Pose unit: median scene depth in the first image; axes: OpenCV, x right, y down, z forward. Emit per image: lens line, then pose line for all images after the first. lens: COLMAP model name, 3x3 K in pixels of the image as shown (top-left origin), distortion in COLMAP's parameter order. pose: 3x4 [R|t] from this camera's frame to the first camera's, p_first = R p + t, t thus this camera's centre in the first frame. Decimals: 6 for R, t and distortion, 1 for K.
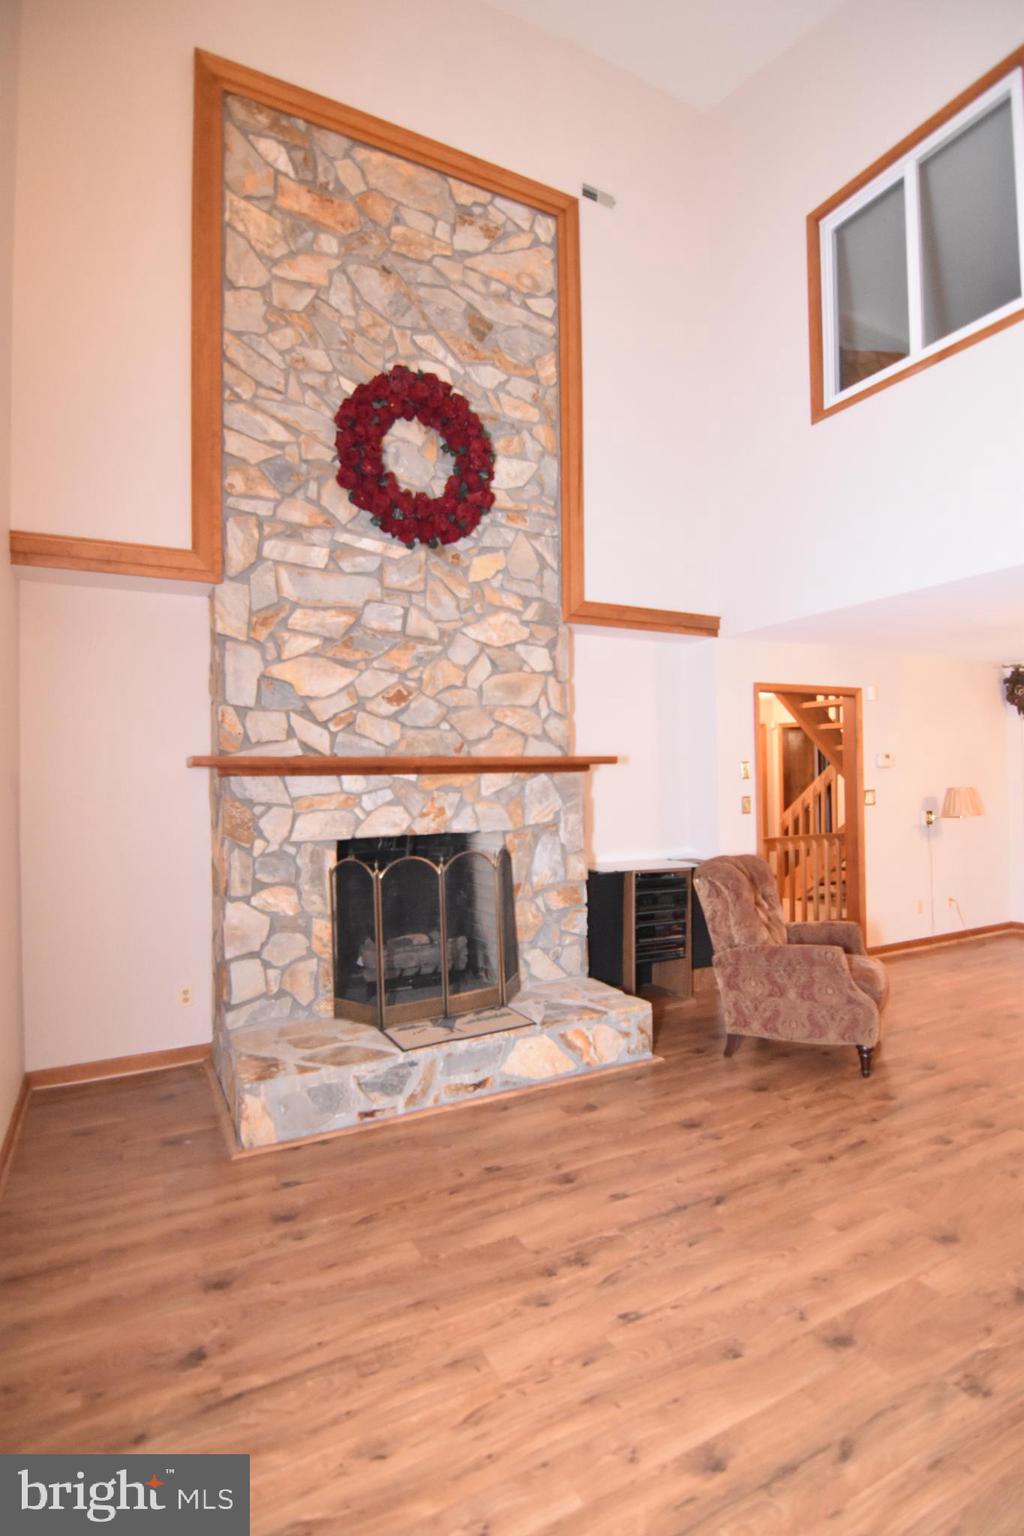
lens RADIAL K [[742.9, 0, 511.4], [0, 742.9, 766.8], [0, 0, 1]] dist [-0.005514, -0.011320]
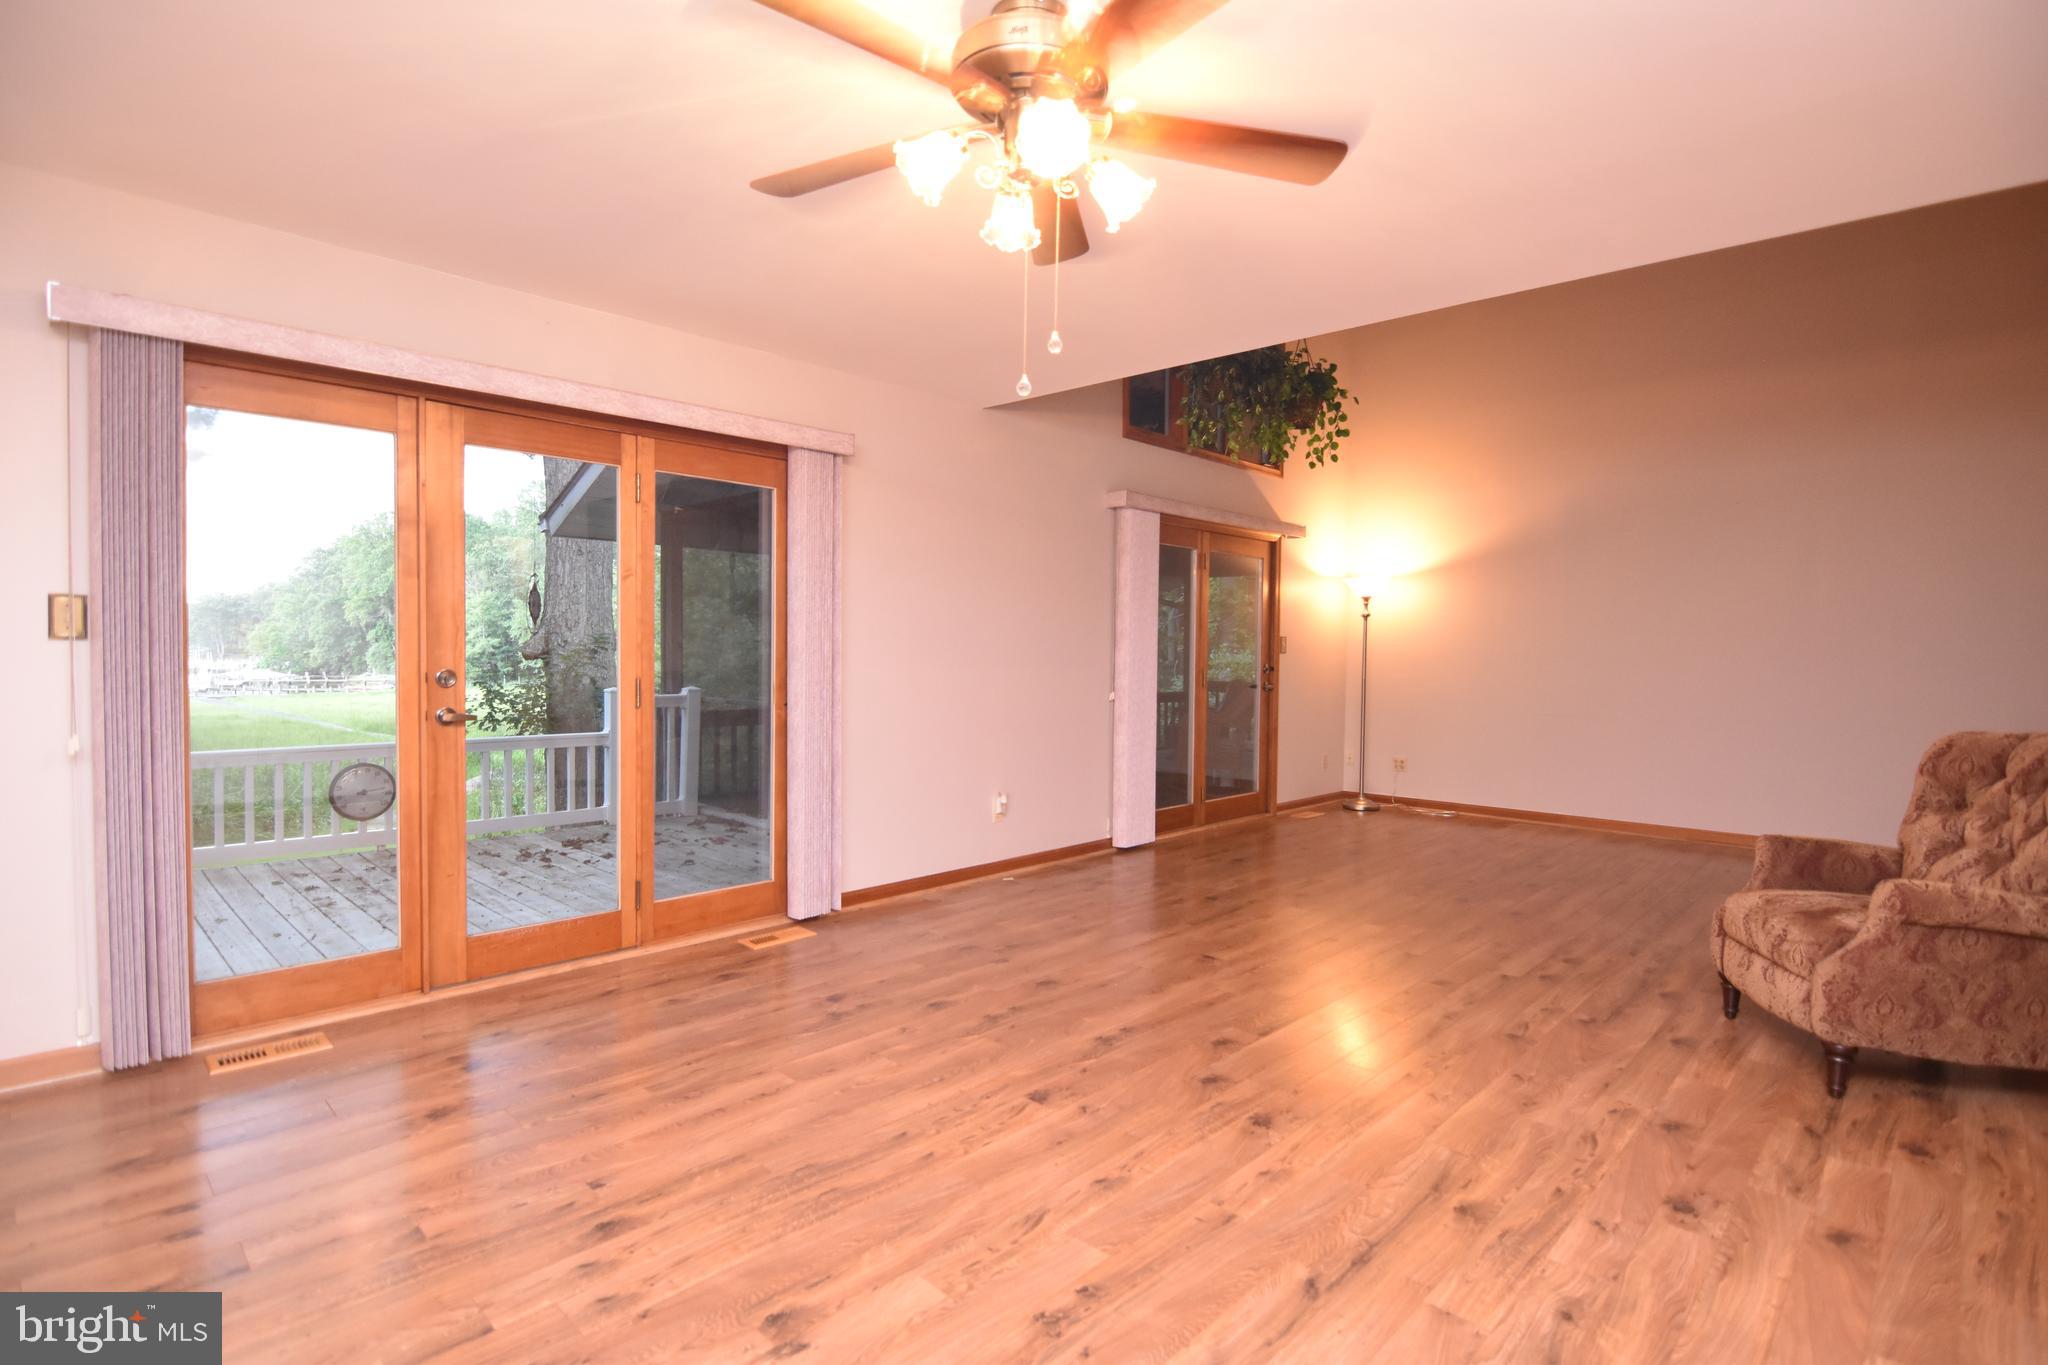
lens RADIAL K [[990.5, 0, 1021.2], [0, 990.5, 685.5], [0, 0, 1]] dist [-0.005514, -0.011320]
pose [[-0.948495, 0.016025, -0.316387, 1.317369], [0.007747, 0.999594, 0.027403, 0.070443], [0.316698, 0.023540, -0.948234, 1.558833]]
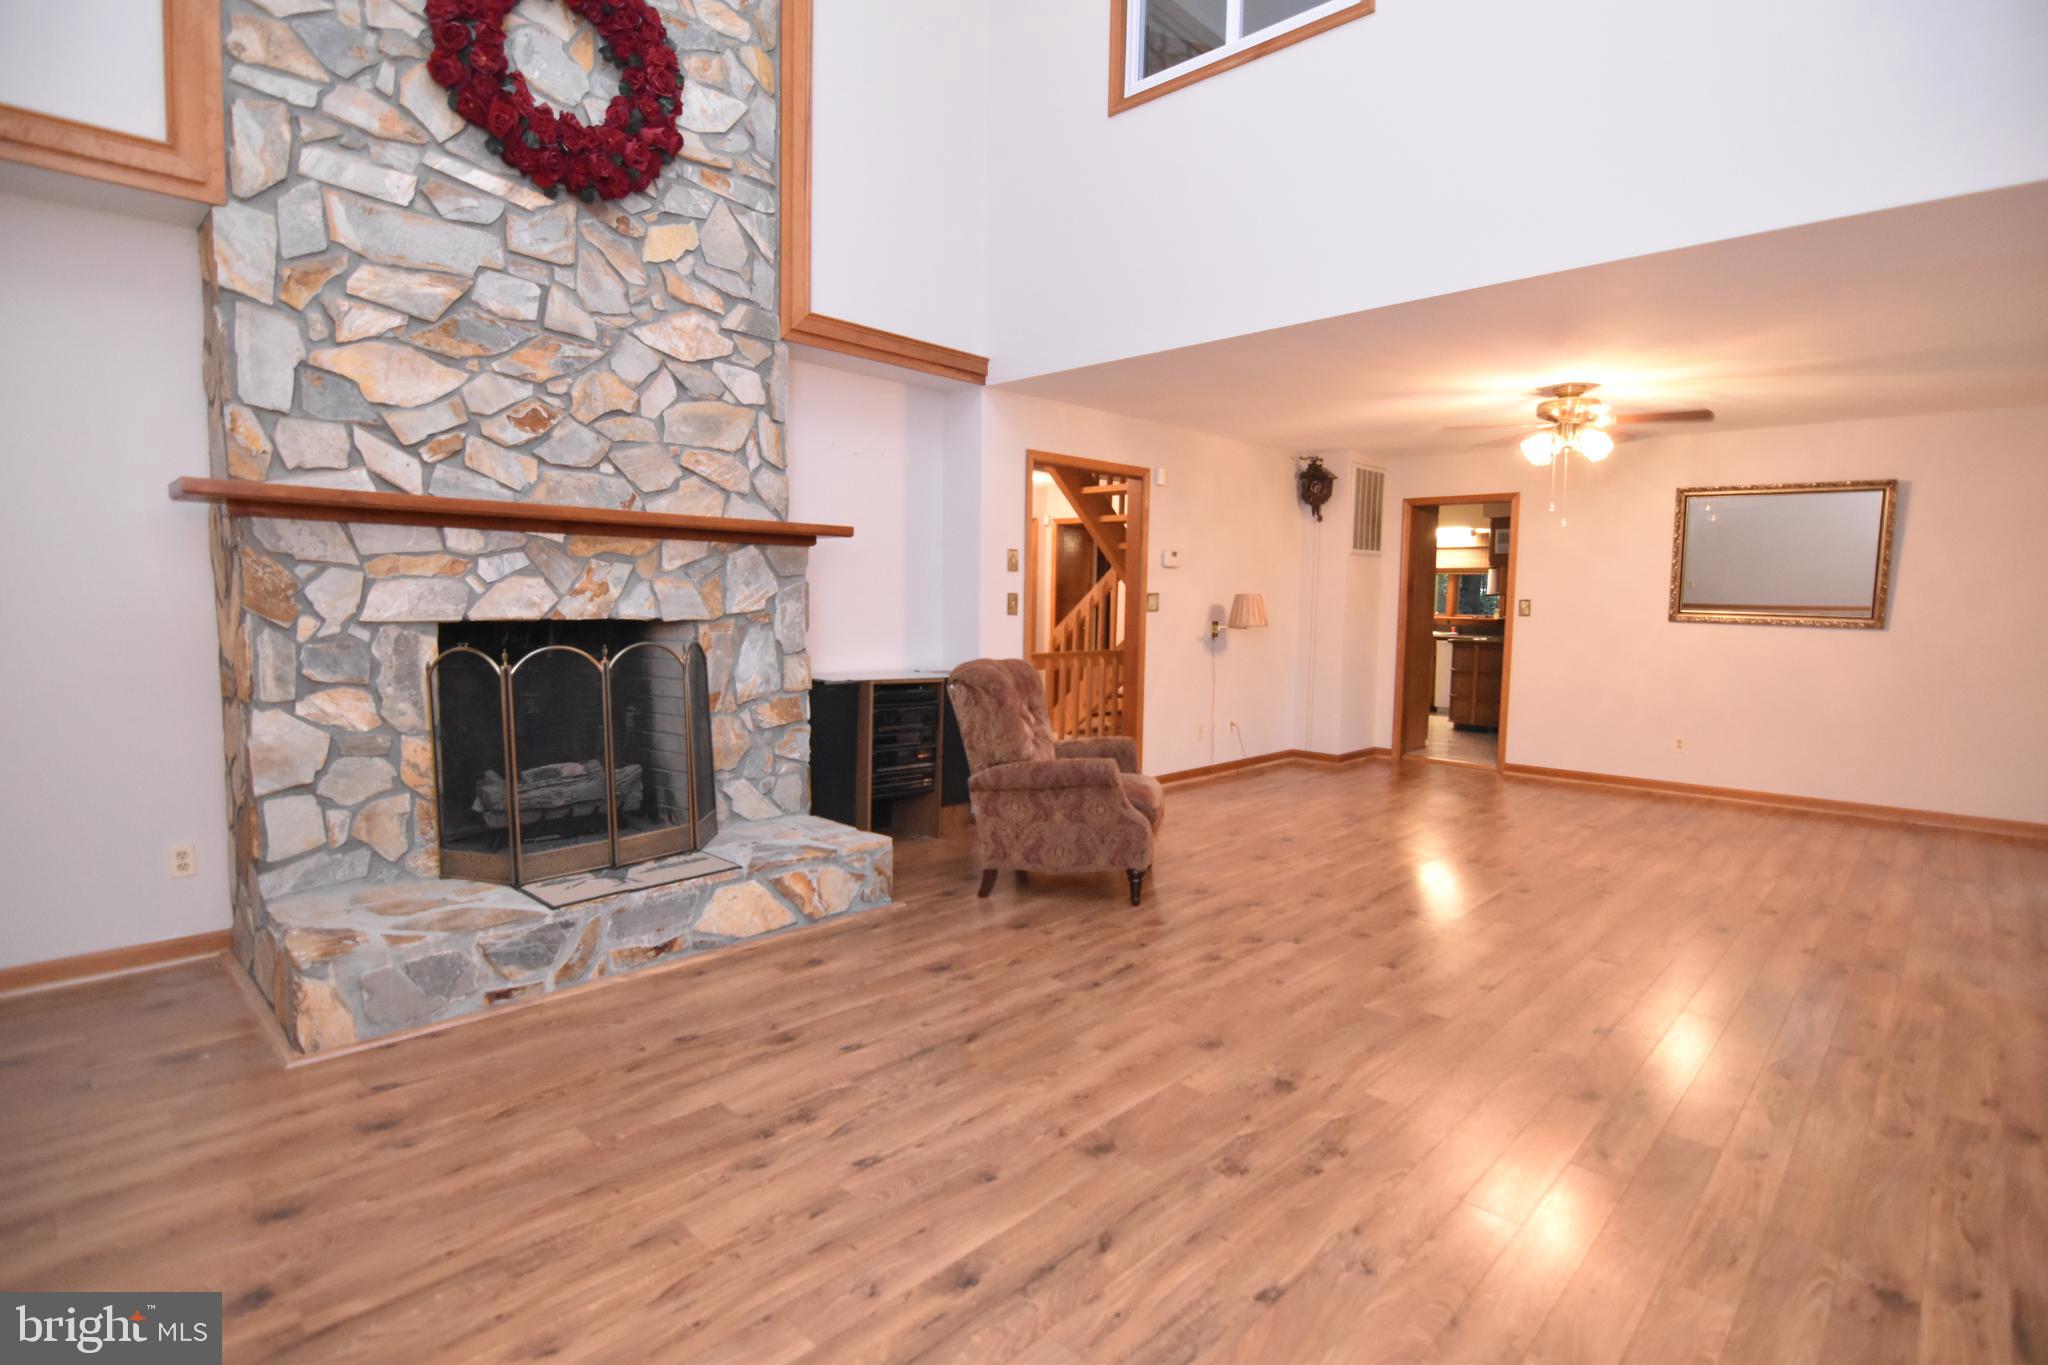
lens RADIAL K [[990.5, 0, 1029.8], [0, 990.5, 688.1], [0, 0, 1]] dist [-0.005514, -0.011320]
pose [[0.946748, 0.001175, 0.321972, -0.013617], [-0.034283, 0.994676, 0.097177, 0.052593], [-0.320144, -0.103040, 0.941749, -0.029823]]
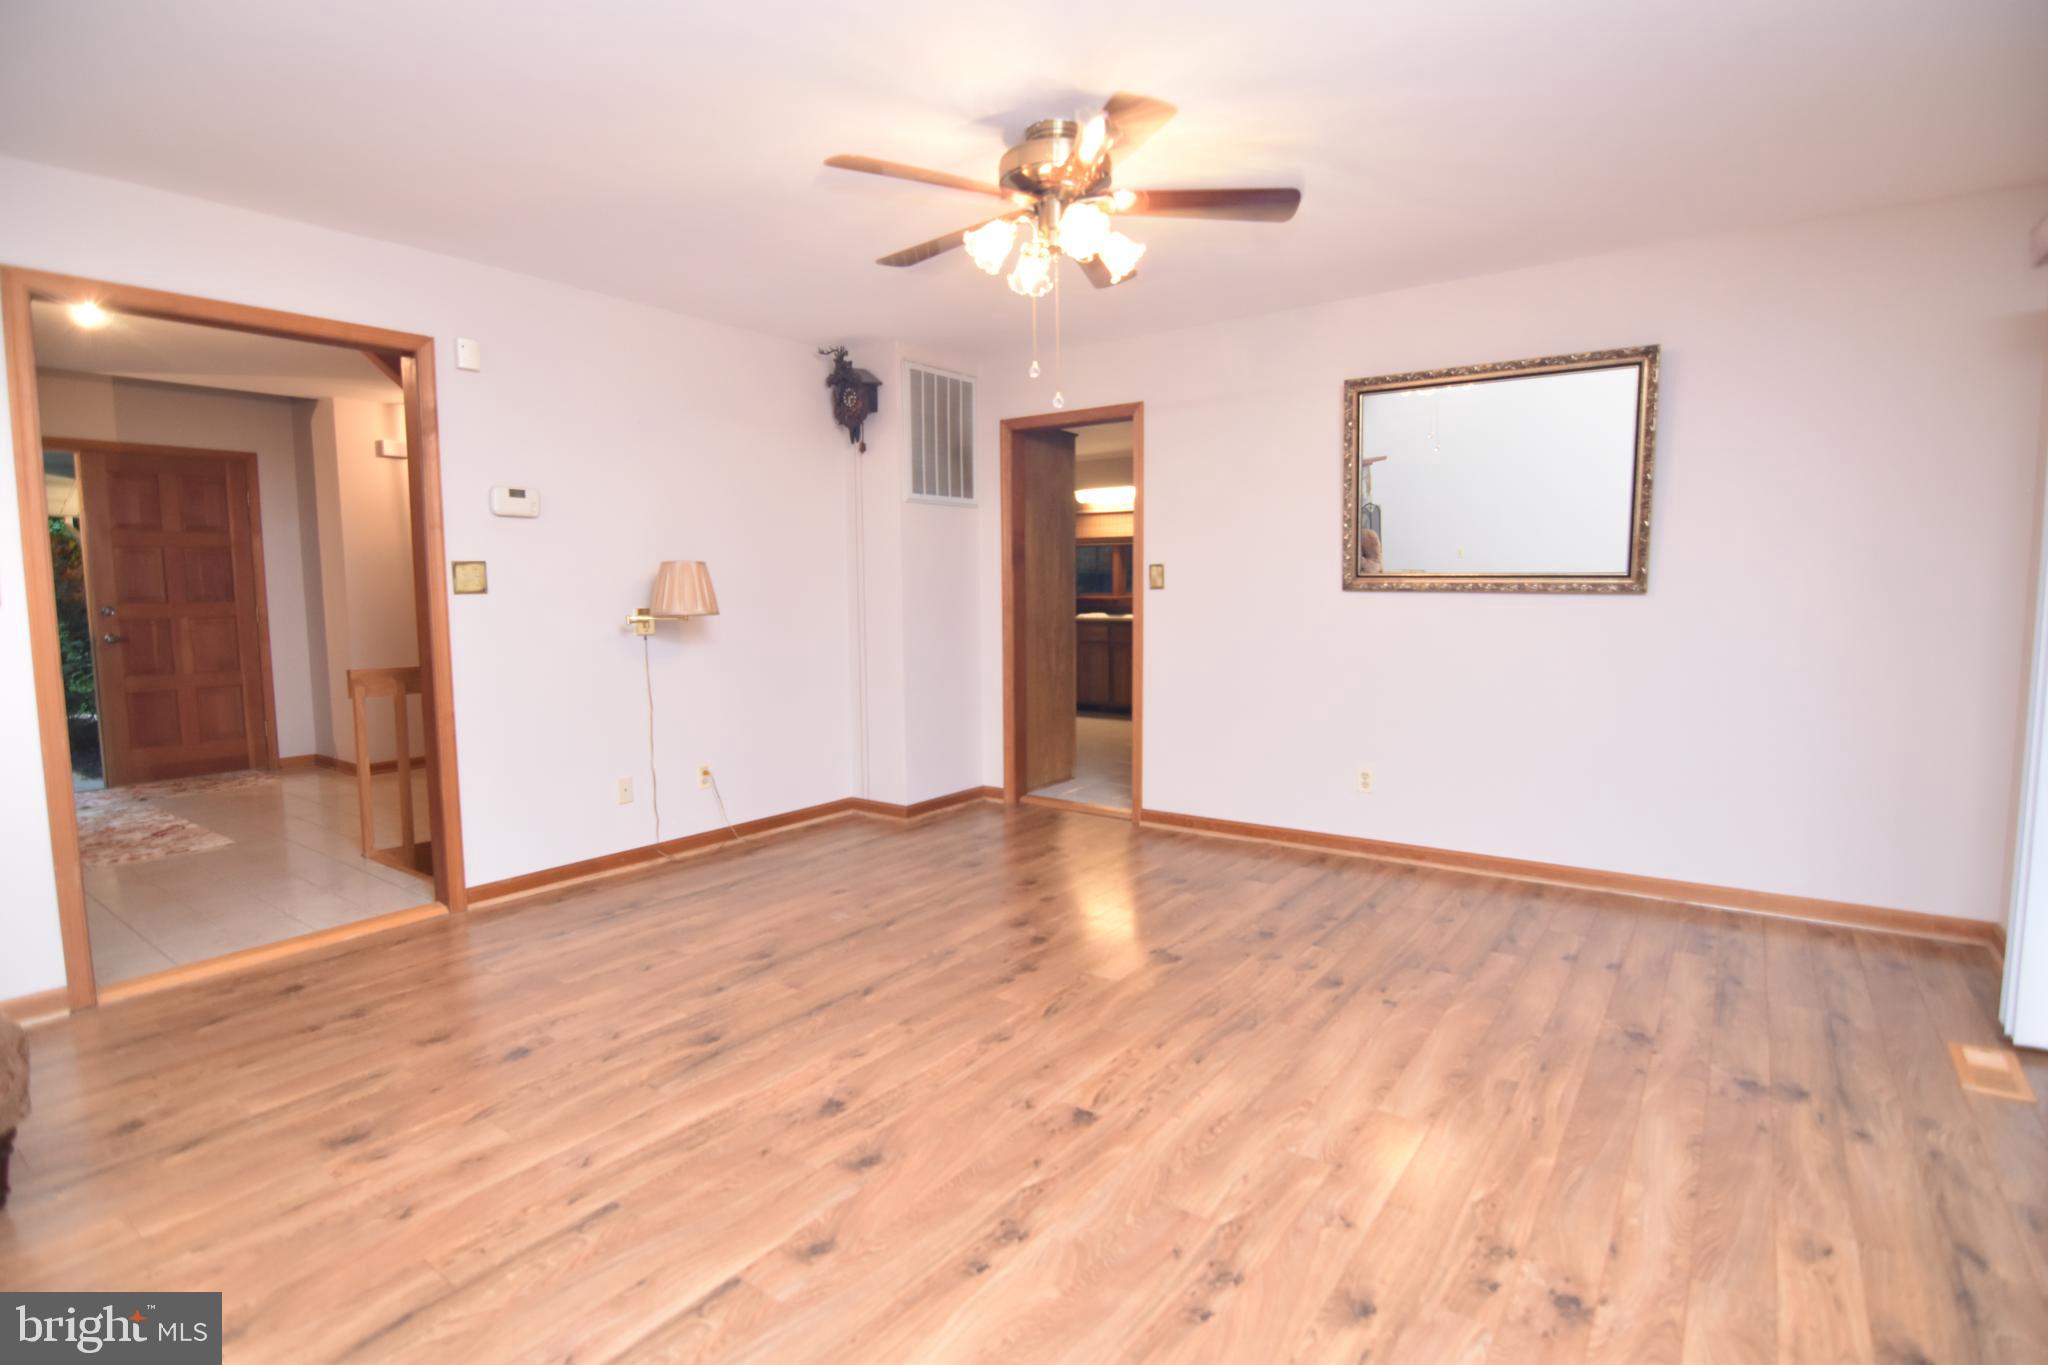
lens RADIAL K [[990.5, 0, 1027.4], [0, 990.5, 686.7], [0, 0, 1]] dist [-0.005514, -0.011320]
pose [[0.895448, -0.033931, 0.443870, 0.802530], [-0.013340, 0.994598, 0.102942, 0.063498], [-0.444965, -0.098100, 0.890158, 0.414828]]
